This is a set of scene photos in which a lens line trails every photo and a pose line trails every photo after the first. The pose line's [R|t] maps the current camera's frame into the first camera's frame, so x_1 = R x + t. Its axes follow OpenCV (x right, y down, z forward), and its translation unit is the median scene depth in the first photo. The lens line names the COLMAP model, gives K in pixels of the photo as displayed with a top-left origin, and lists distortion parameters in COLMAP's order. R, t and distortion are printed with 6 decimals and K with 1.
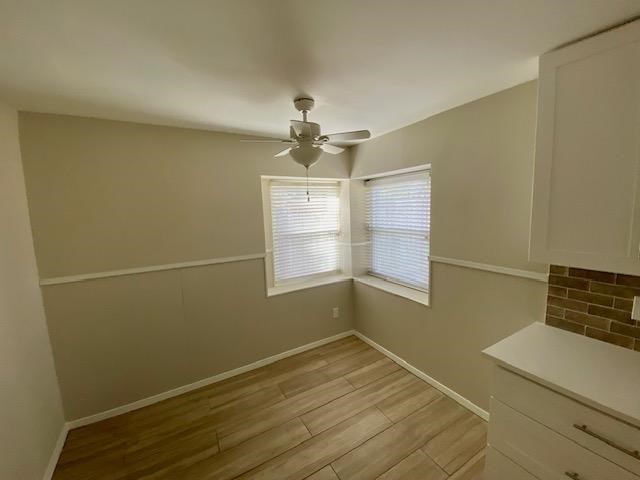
lens RADIAL K [[261.8, 0, 322.7], [0, 261.8, 238.4], [0, 0, 1]] dist [0.050111, -0.031598]
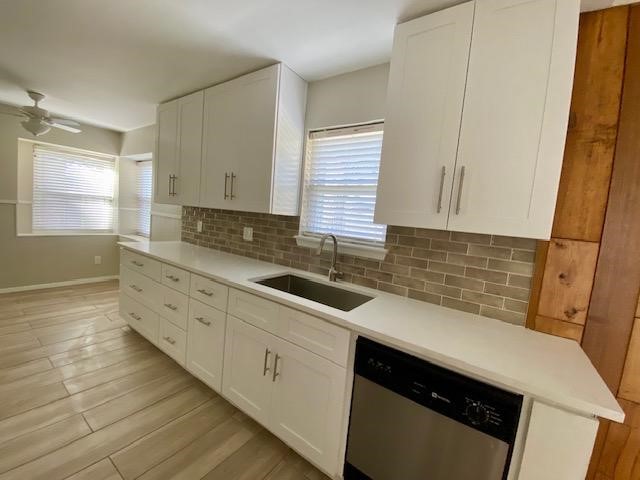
lens RADIAL K [[261.8, 0, 322.7], [0, 261.8, 238.4], [0, 0, 1]] dist [0.050111, -0.031598]
pose [[0.904226, 0.074464, 0.420513, 0.578287], [-0.067670, 0.997224, -0.031078, 0.177884], [-0.421660, -0.000355, 0.906754, -0.741824]]
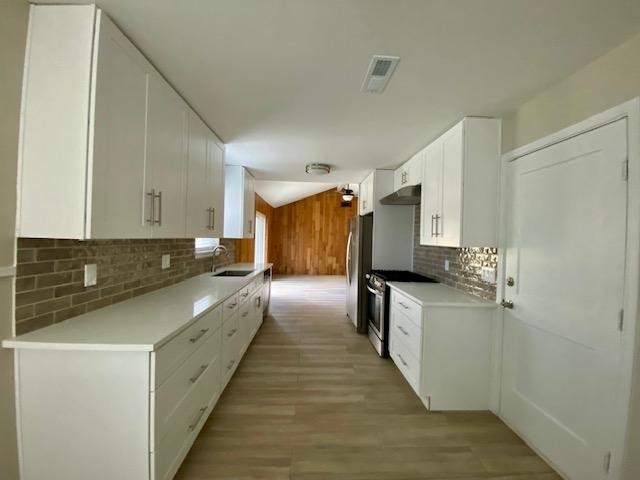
lens RADIAL K [[261.8, 0, 322.7], [0, 261.8, 238.4], [0, 0, 1]] dist [0.050111, -0.031598]
pose [[-0.884404, -0.000162, 0.466722, -0.127968], [0.043887, 0.995540, 0.083509, 0.025592], [-0.464654, 0.094339, -0.880452, 0.737744]]
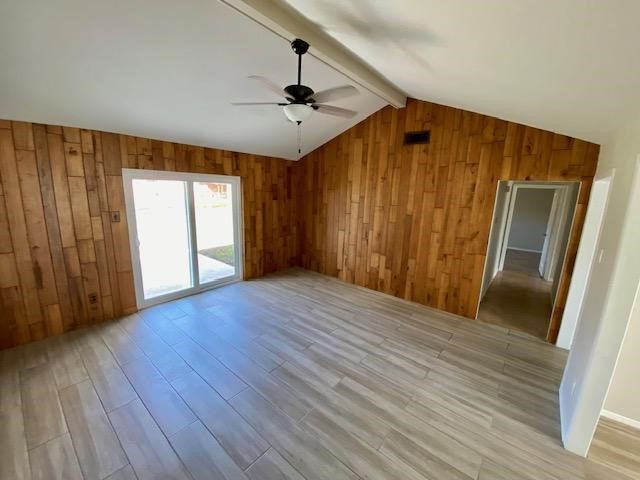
lens RADIAL K [[261.8, 0, 322.7], [0, 261.8, 238.4], [0, 0, 1]] dist [0.050111, -0.031598]
pose [[-0.344346, -0.164191, 0.924374, -0.050822], [0.068311, 0.977597, 0.199092, 0.100668], [-0.936354, 0.131702, -0.325416, -1.648070]]
